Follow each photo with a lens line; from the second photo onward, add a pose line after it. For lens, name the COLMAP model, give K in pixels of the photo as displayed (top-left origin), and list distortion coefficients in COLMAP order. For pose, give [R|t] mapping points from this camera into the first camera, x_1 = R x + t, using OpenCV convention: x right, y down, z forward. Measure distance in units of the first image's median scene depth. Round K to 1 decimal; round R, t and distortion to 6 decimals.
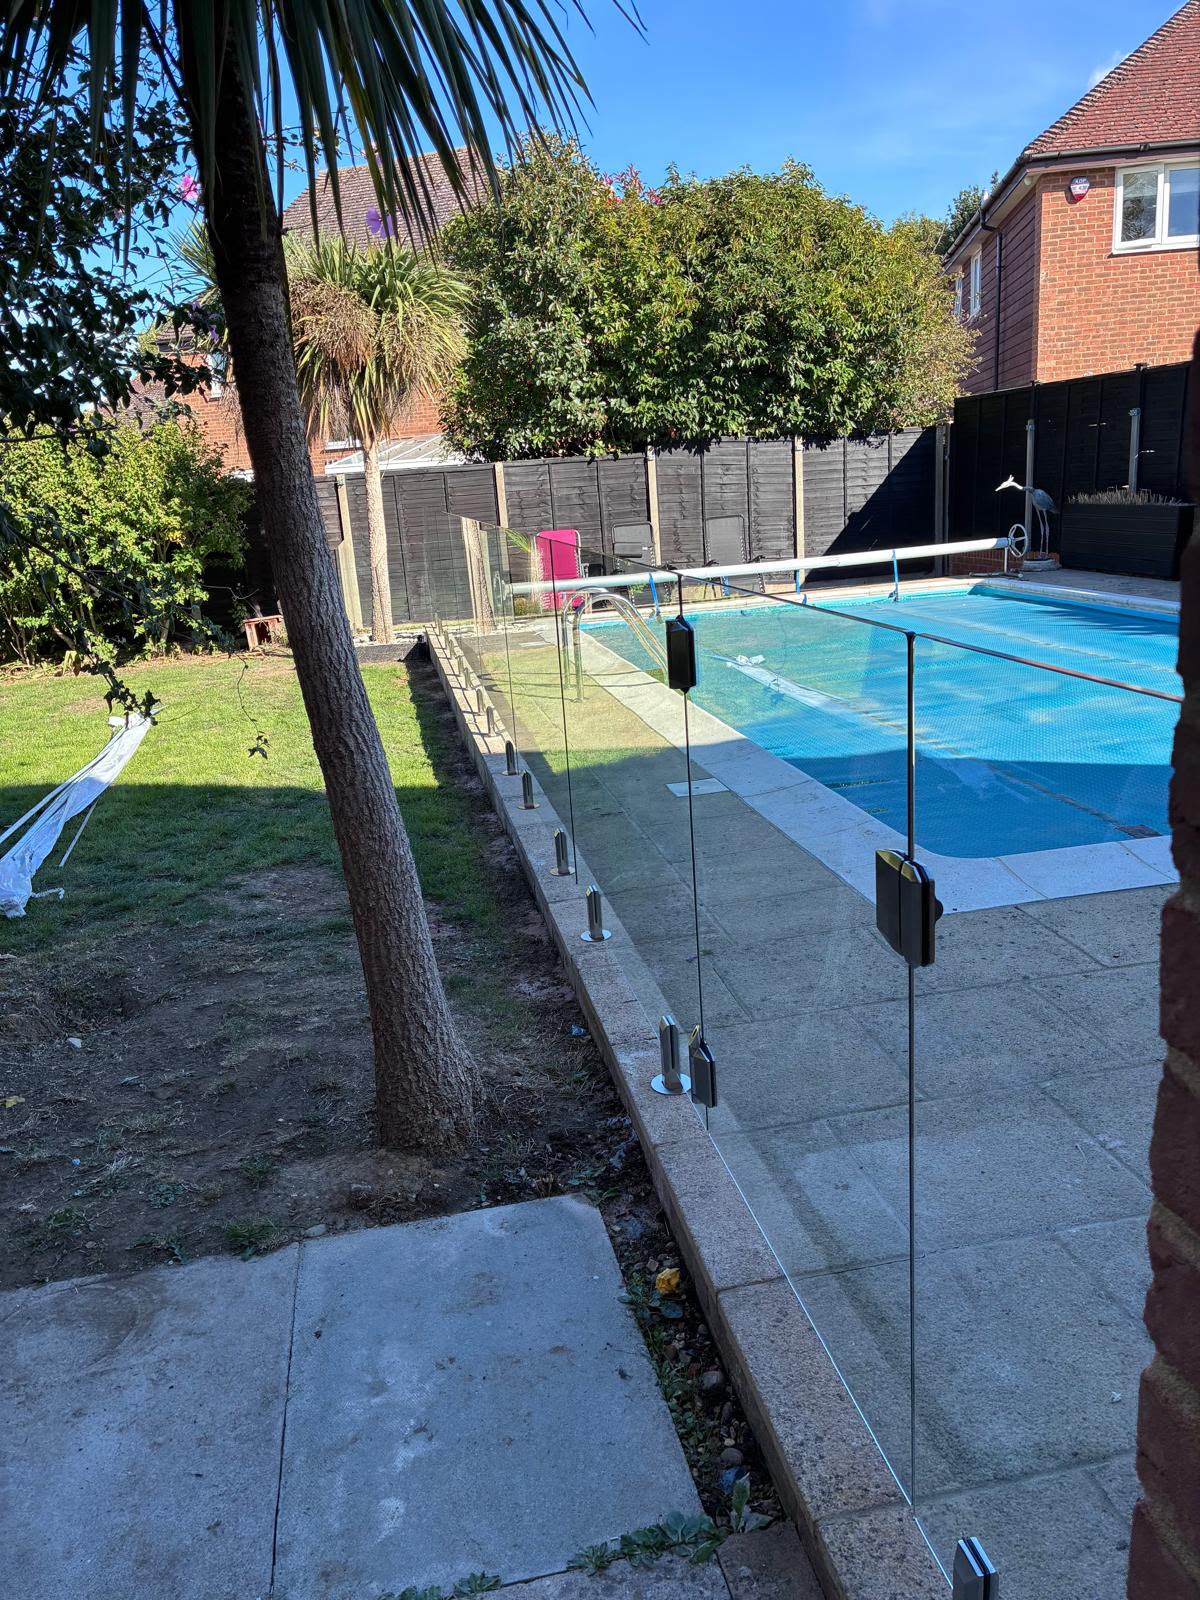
lens RADIAL K [[1207.9, 0, 600.0], [0, 1207.9, 800.0], [0, 0, 1]] dist [0.001710, 0.000425]
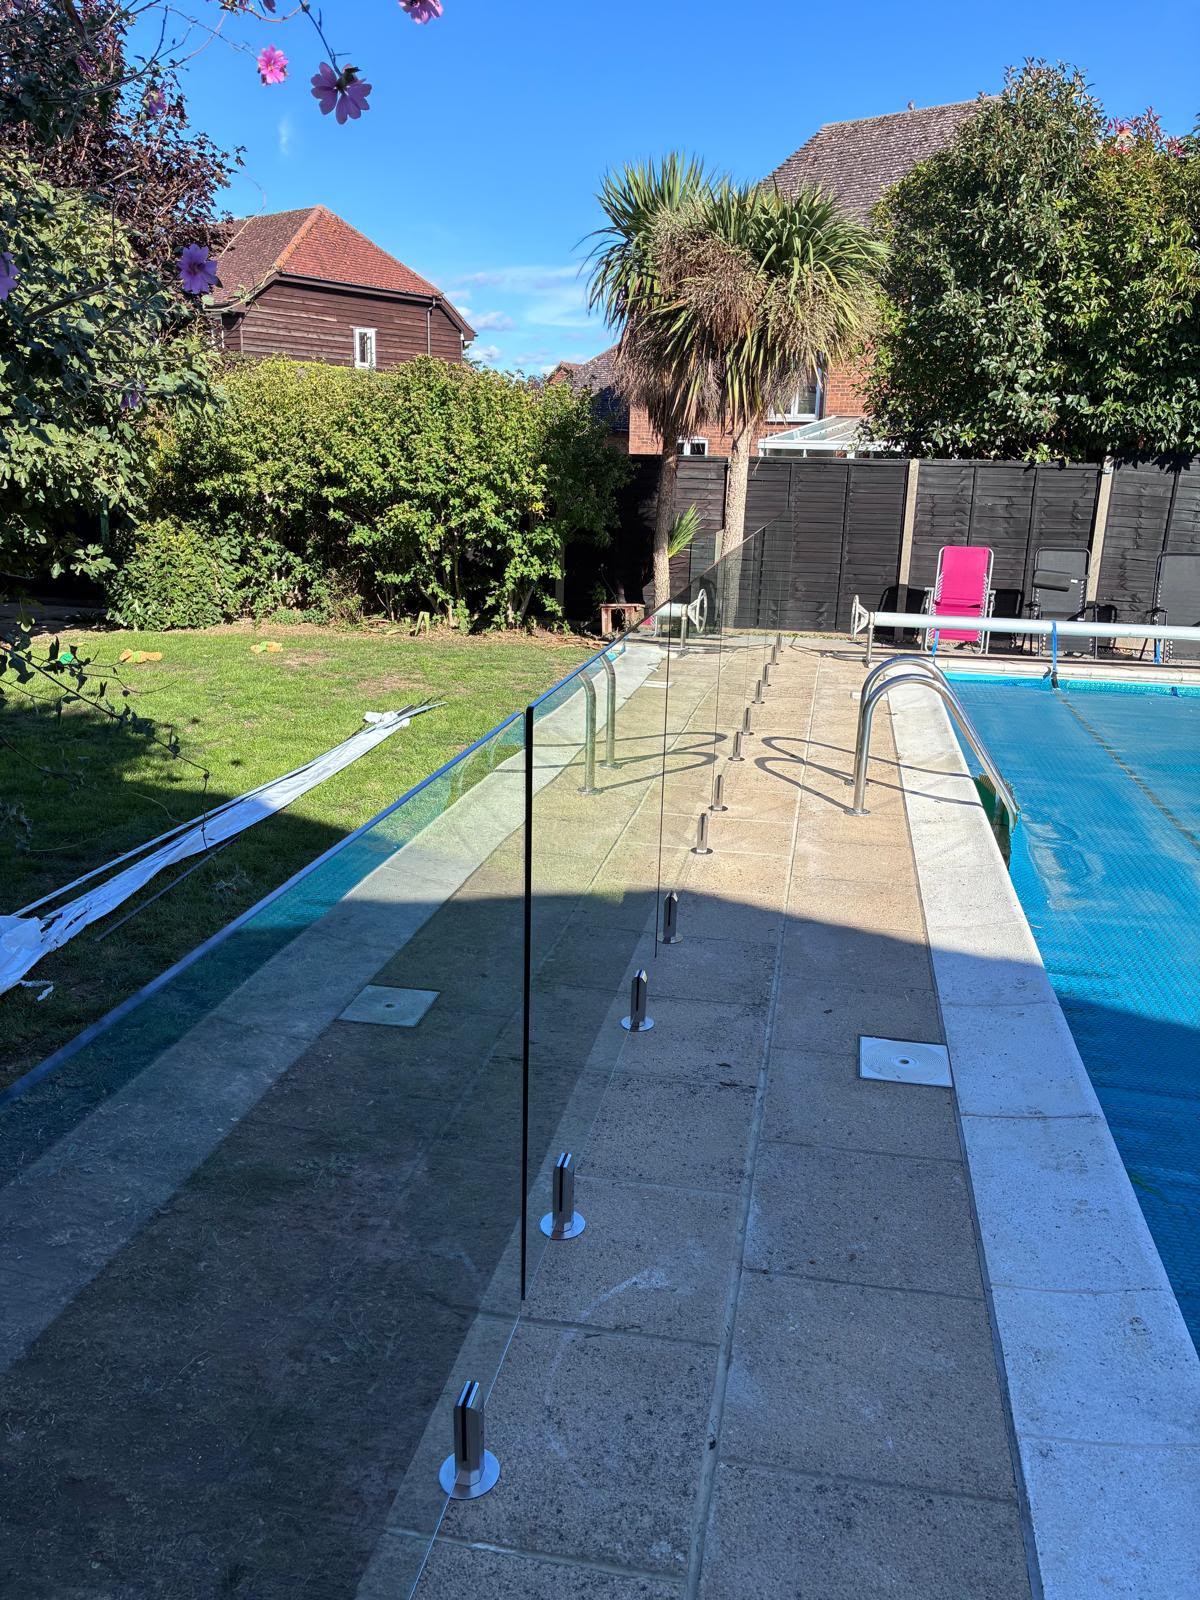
lens RADIAL K [[1226.7, 0, 601.6], [0, 1226.7, 760.0], [0, 0, 1]] dist [0.070515, -0.077529]
pose [[0.925728, 0.178012, -0.333675, 0.042106], [-0.182037, 0.983099, 0.019438, -0.050839], [0.331496, 0.042747, 0.942488, 0.122586]]
